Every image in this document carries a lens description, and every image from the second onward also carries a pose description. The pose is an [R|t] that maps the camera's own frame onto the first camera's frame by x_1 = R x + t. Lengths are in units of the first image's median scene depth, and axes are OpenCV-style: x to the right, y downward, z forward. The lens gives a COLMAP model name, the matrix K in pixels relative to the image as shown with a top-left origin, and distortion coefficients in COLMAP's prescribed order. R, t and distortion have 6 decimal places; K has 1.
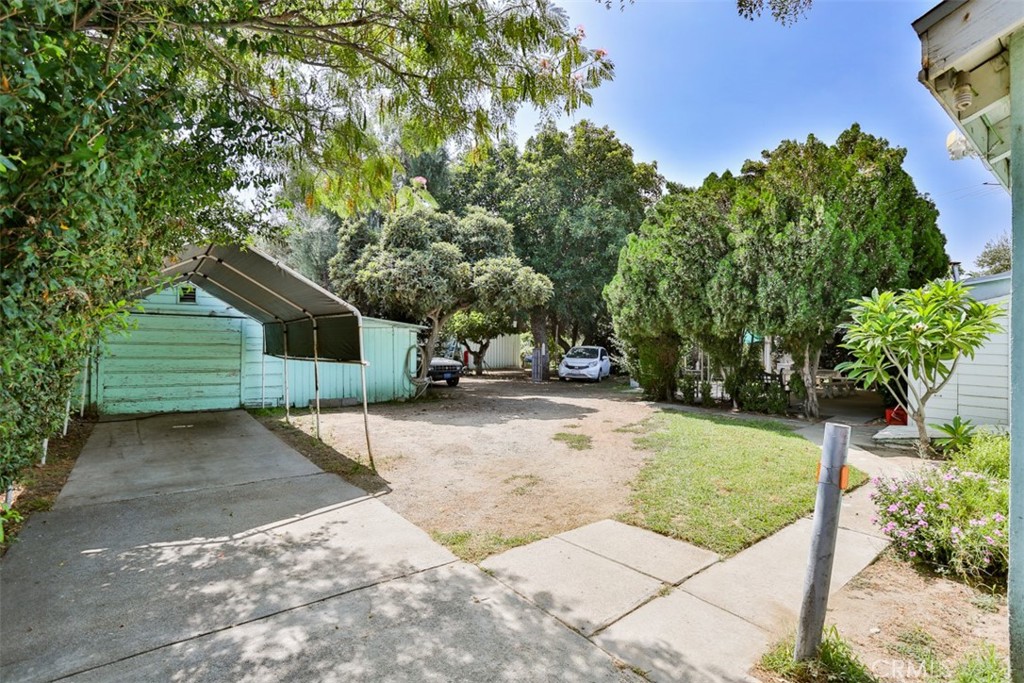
lens RADIAL K [[489.0, 0, 515.8], [0, 489.0, 343.7], [0, 0, 1]] dist [-0.044341, 0.002739]
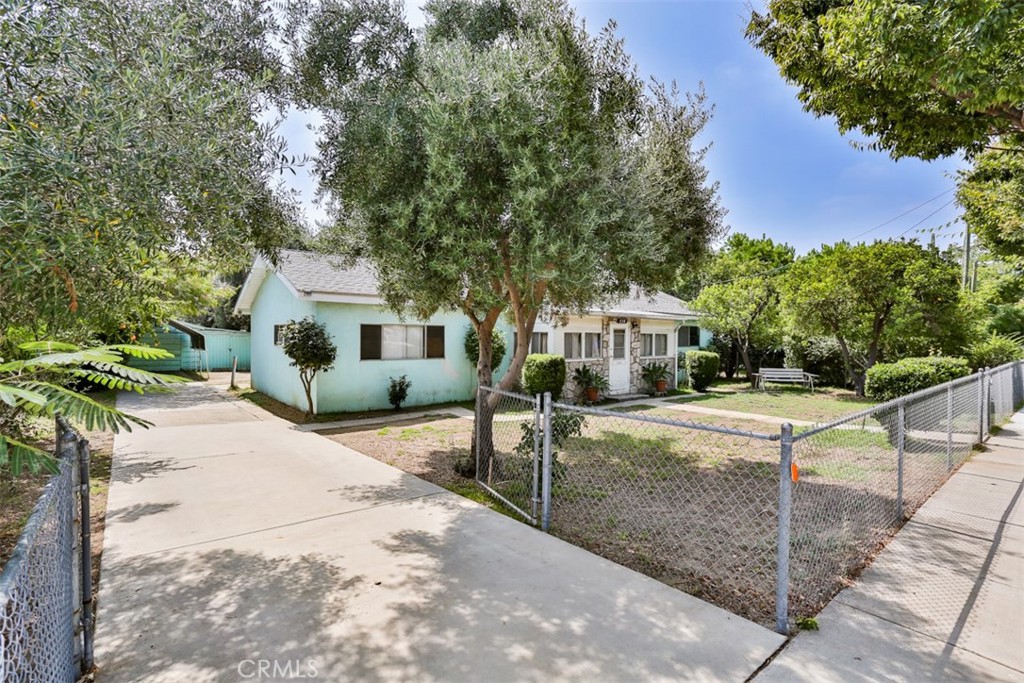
lens RADIAL K [[489.0, 0, 515.2], [0, 489.0, 340.4], [0, 0, 1]] dist [-0.044341, 0.002739]
pose [[0.999988, -0.000137, -0.004938, 1.130095], [0.000214, 0.999878, 0.015590, -0.054304], [0.004935, -0.015590, 0.999866, -1.408835]]
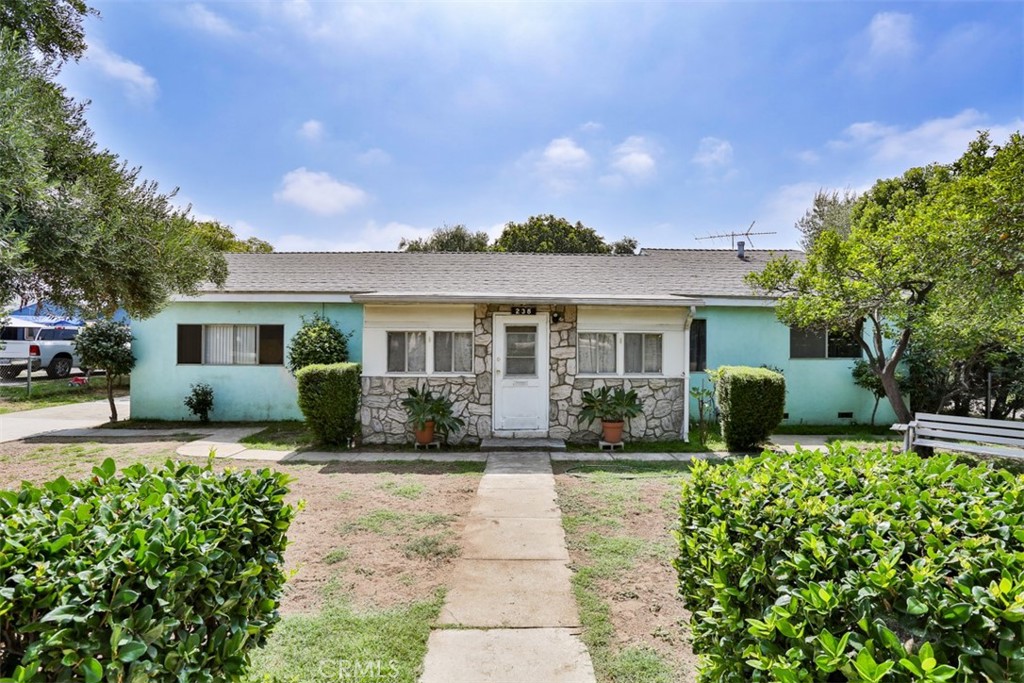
lens RADIAL K [[489.0, 0, 511.5], [0, 489.0, 343.3], [0, 0, 1]] dist [-0.044341, 0.002739]
pose [[0.775199, -0.000938, -0.631716, 1.940479], [0.001295, 0.999999, 0.000105, -0.034540], [0.631716, -0.000900, 0.775200, -0.636653]]
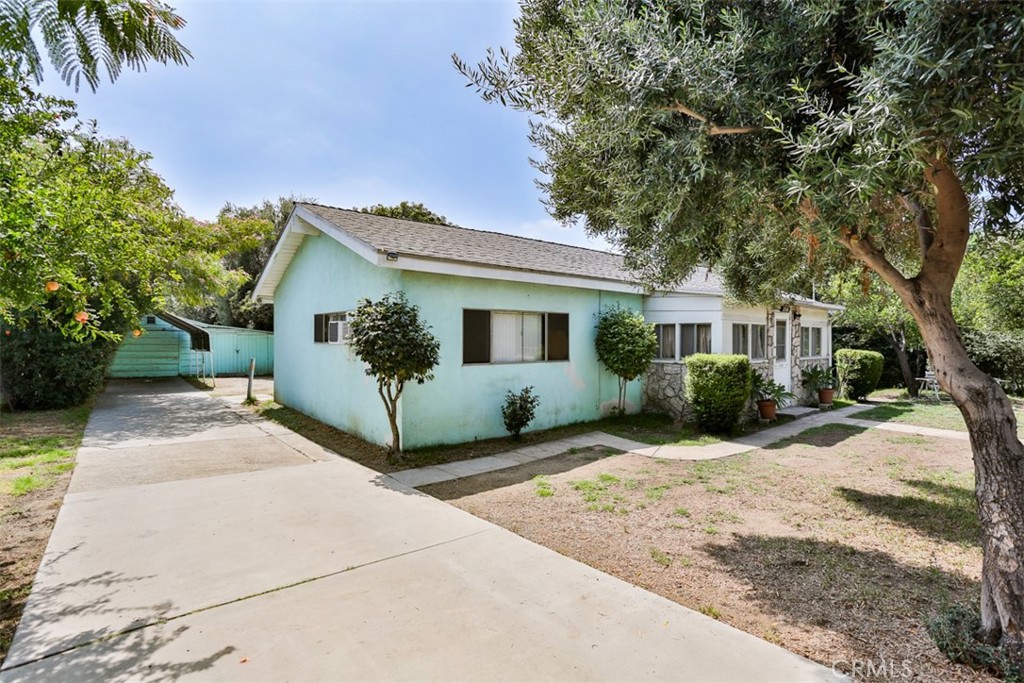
lens RADIAL K [[489.0, 0, 528.8], [0, 489.0, 334.1], [0, 0, 1]] dist [-0.044341, 0.002739]
pose [[0.999803, -0.002477, 0.019691, 0.854911], [0.002490, 0.999997, -0.000663, -0.036010], [-0.019689, 0.000712, 0.999806, -1.027034]]
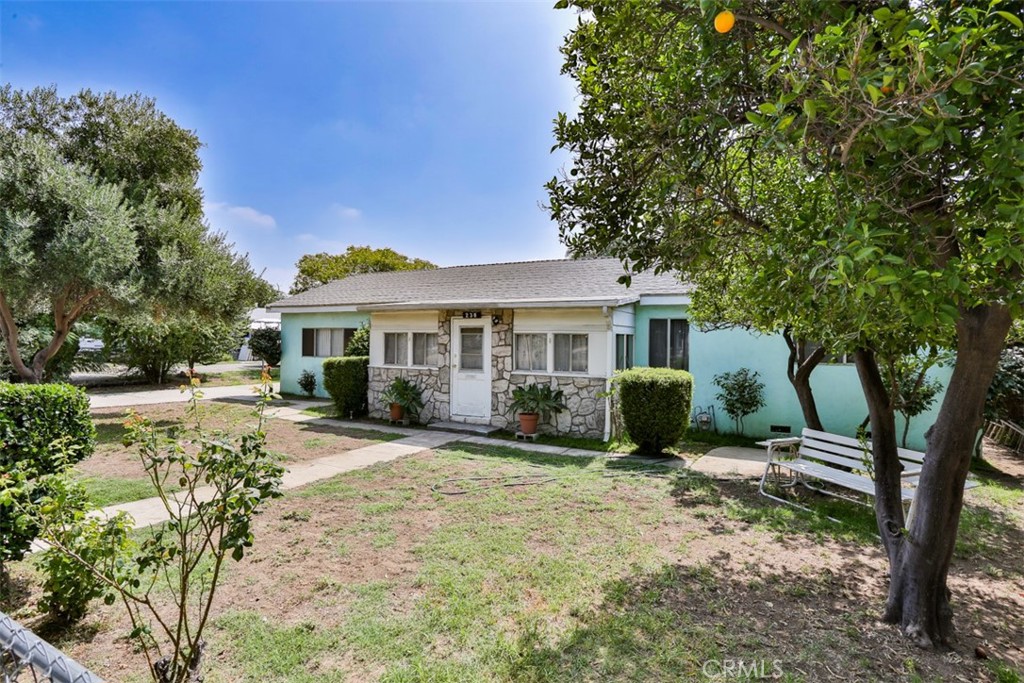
lens RADIAL K [[489.0, 0, 512.1], [0, 489.0, 344.0], [0, 0, 1]] dist [-0.044341, 0.002739]
pose [[0.383534, 0.000675, -0.923527, 2.357236], [-0.008207, 0.999963, -0.002677, -0.029480], [0.923490, 0.008607, 0.383525, -0.280043]]
